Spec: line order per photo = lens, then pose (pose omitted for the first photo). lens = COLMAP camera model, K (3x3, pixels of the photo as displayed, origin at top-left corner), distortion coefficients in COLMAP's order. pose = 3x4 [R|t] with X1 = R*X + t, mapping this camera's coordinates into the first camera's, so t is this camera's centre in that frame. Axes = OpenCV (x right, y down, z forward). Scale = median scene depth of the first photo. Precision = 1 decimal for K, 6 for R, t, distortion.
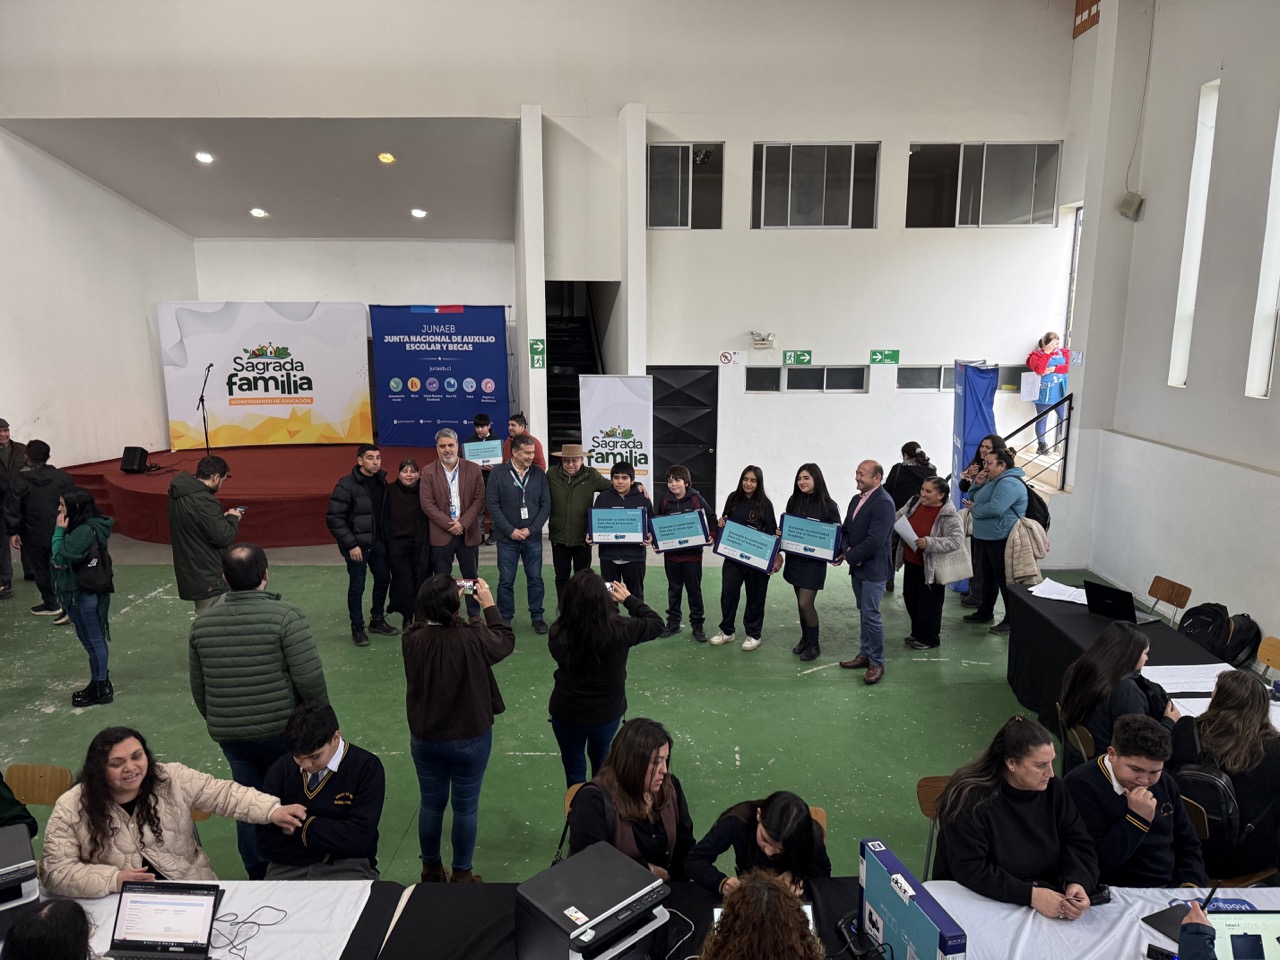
lens RADIAL K [[894.8, 0, 641.7], [0, 894.8, 483.9], [0, 0, 1]] dist [0.042392, 0.000291]
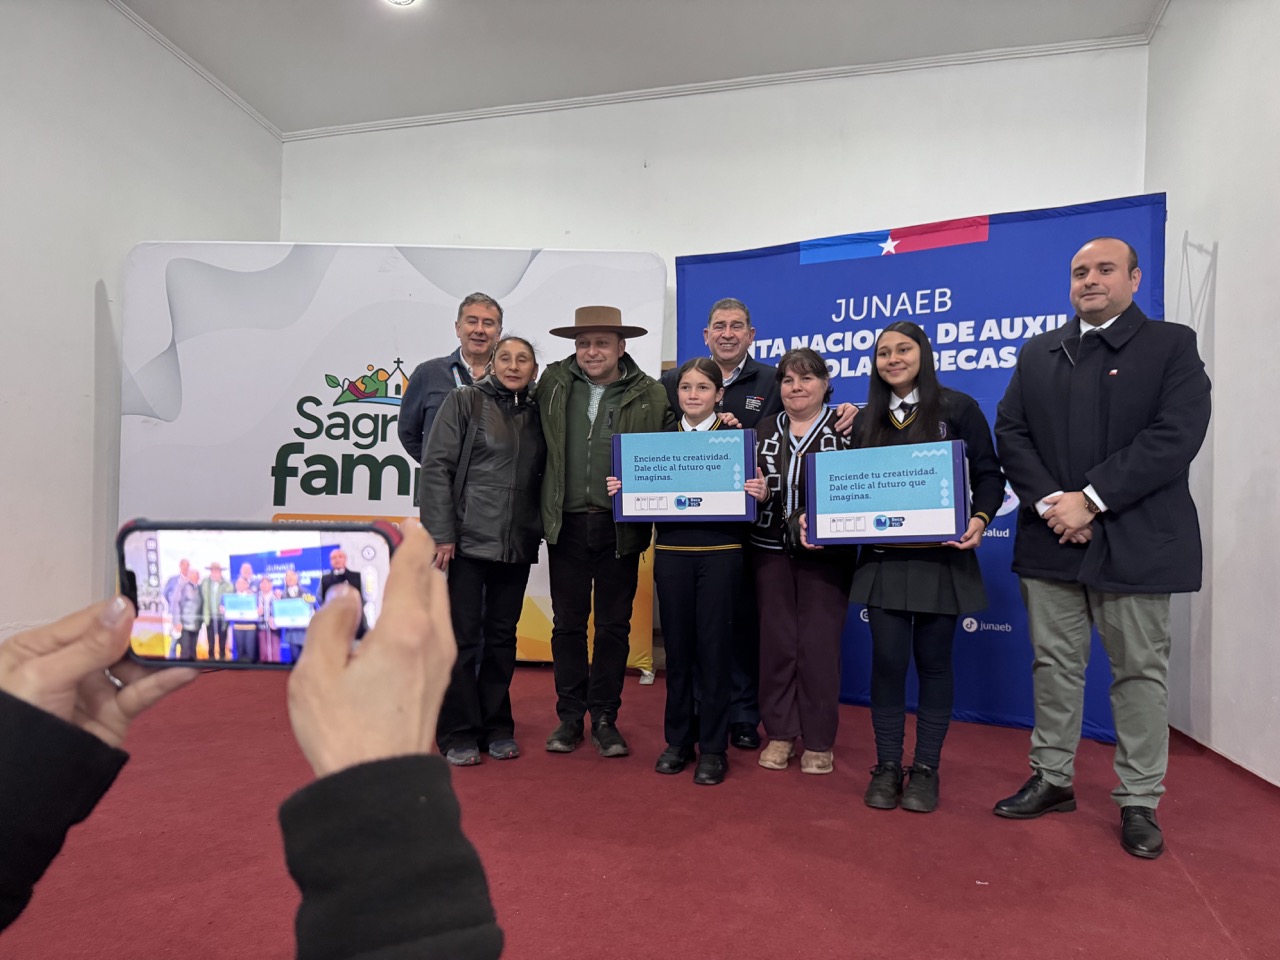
lens RADIAL K [[894.9, 0, 643.3], [0, 894.9, 483.6], [0, 0, 1]] dist [0.031221, -0.001585]
pose [[0.951055, 0.016464, -0.308583, -0.211930], [-0.084840, 0.974120, -0.209507, -0.044776], [0.297148, 0.225433, 0.927838, 0.712477]]
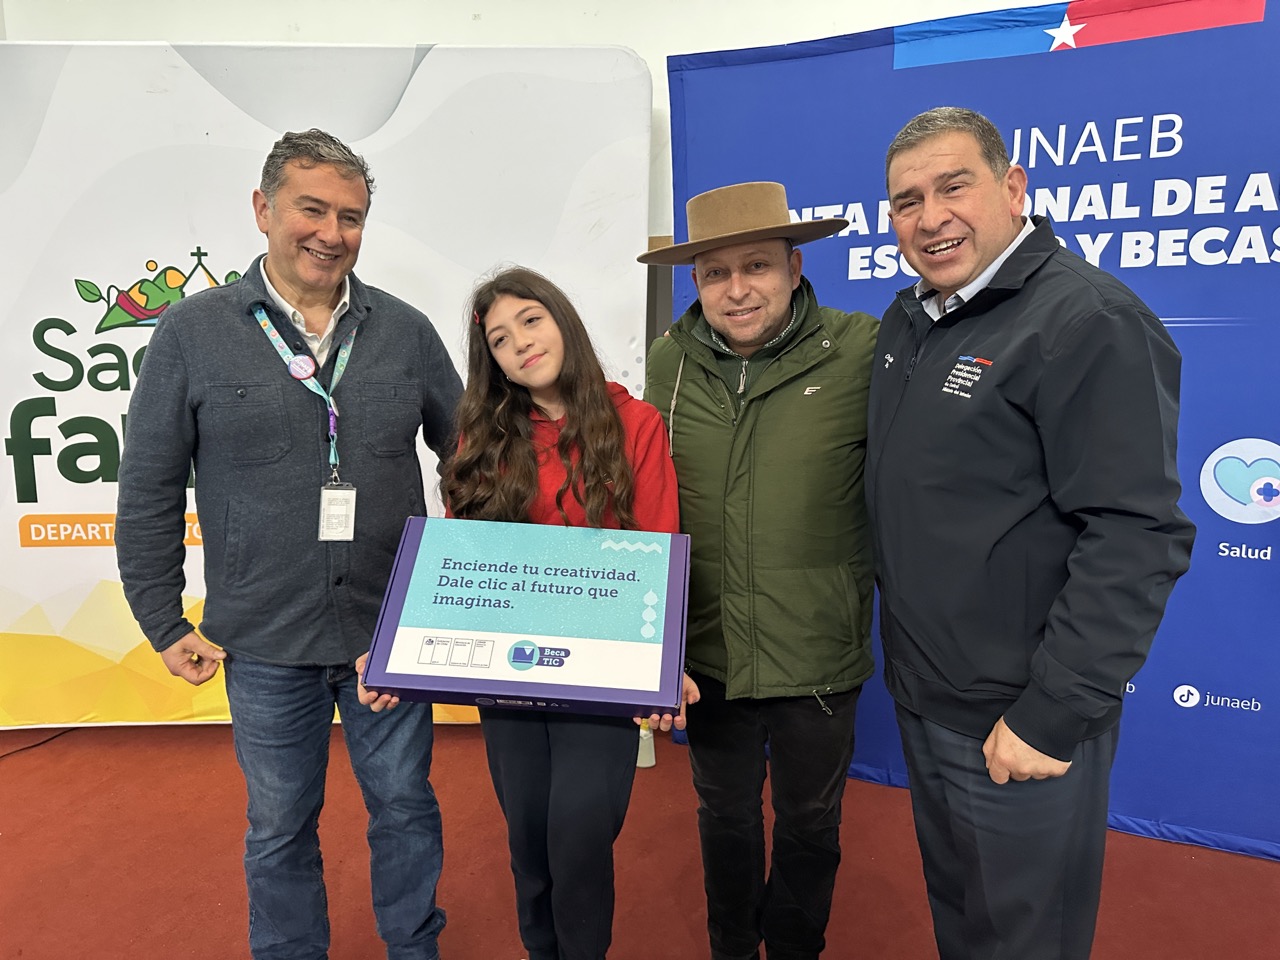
lens RADIAL K [[918.1, 0, 636.0], [0, 918.1, 481.3], [0, 0, 1]] dist [-0.020038, 0.009846]
pose [[0.972870, 0.030297, -0.229360, -0.264679], [-0.038191, 0.998818, -0.030056, -0.101289], [0.228178, 0.038000, 0.972877, 0.818826]]
